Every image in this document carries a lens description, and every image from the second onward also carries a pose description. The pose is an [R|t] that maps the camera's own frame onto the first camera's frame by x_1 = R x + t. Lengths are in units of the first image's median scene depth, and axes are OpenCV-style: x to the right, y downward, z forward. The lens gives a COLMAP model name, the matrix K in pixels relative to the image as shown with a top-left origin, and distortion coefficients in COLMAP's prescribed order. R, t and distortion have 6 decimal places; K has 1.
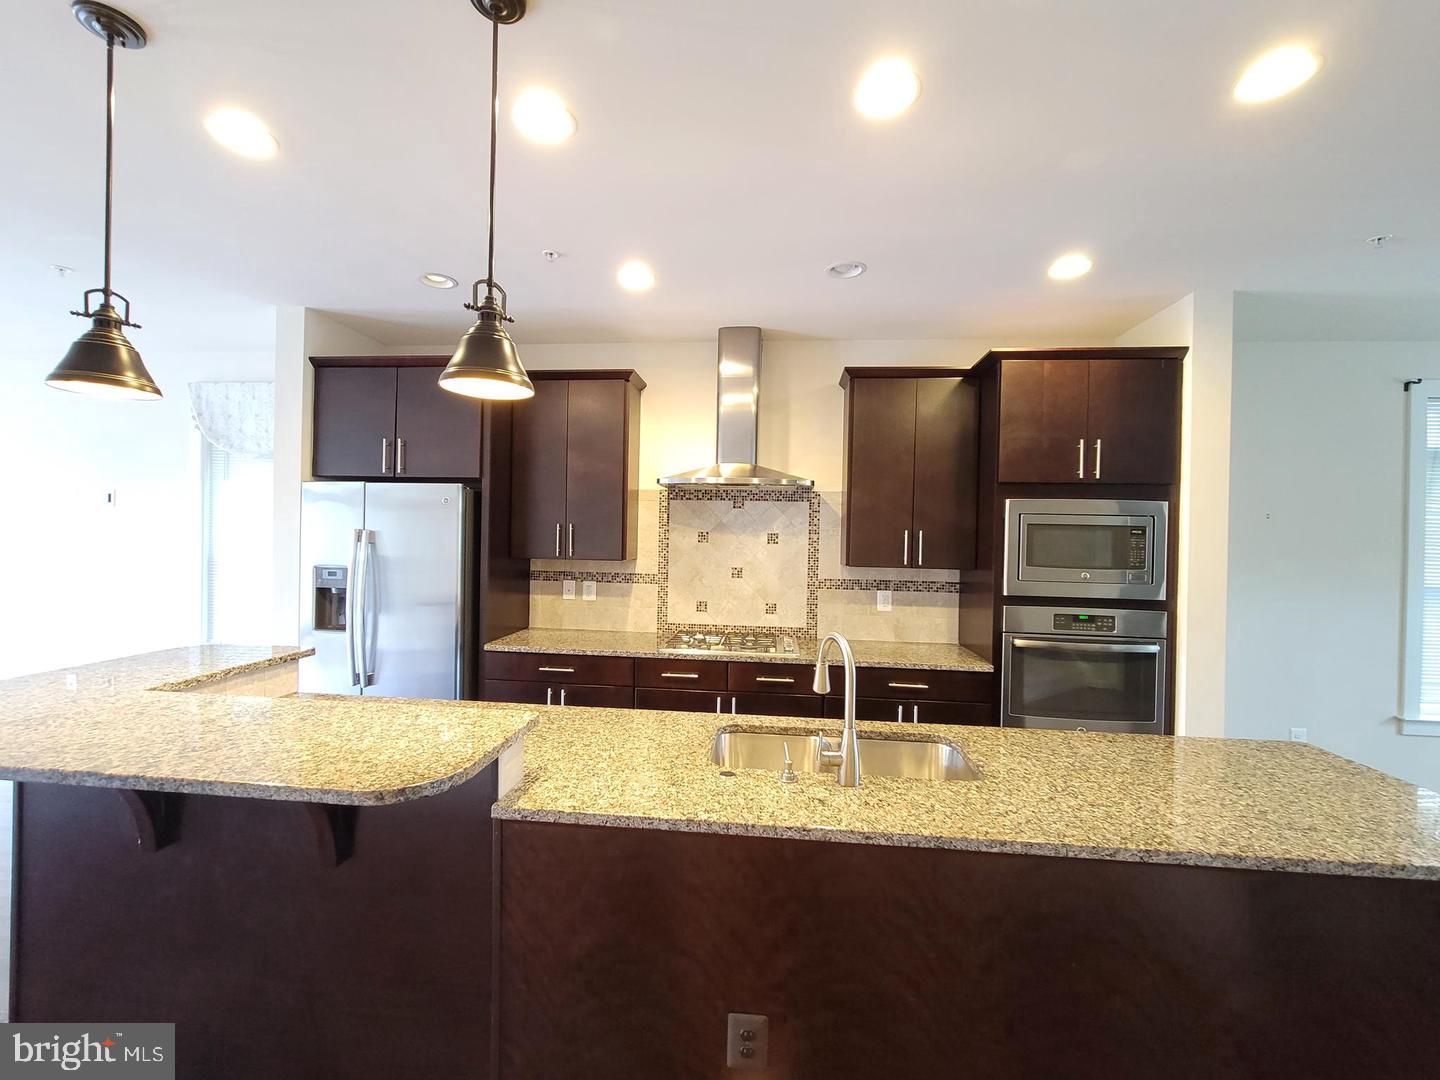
lens RADIAL K [[613.8, 0, 708.7], [0, 613.8, 544.3], [0, 0, 1]] dist [-0.002529, -0.000803]
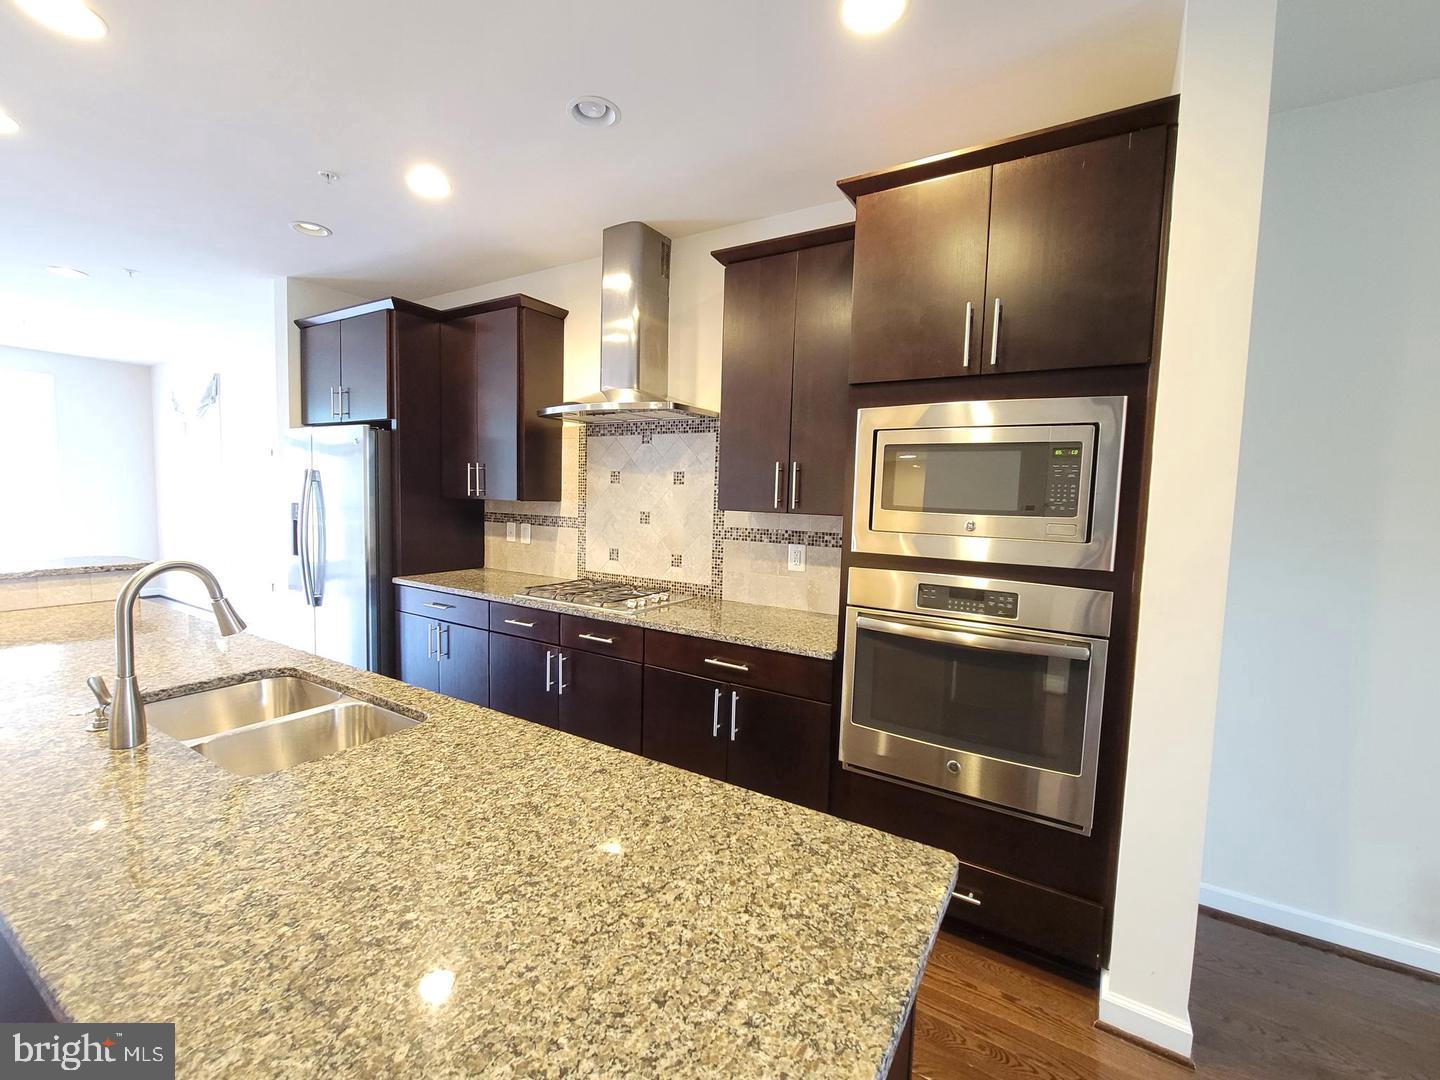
lens RADIAL K [[613.8, 0, 718.1], [0, 613.8, 538.0], [0, 0, 1]] dist [-0.002529, -0.000803]
pose [[0.901444, 0.036084, -0.431390, 0.524171], [-0.015235, 0.998547, 0.051689, 0.028913], [0.432628, -0.040023, 0.900684, 0.262175]]
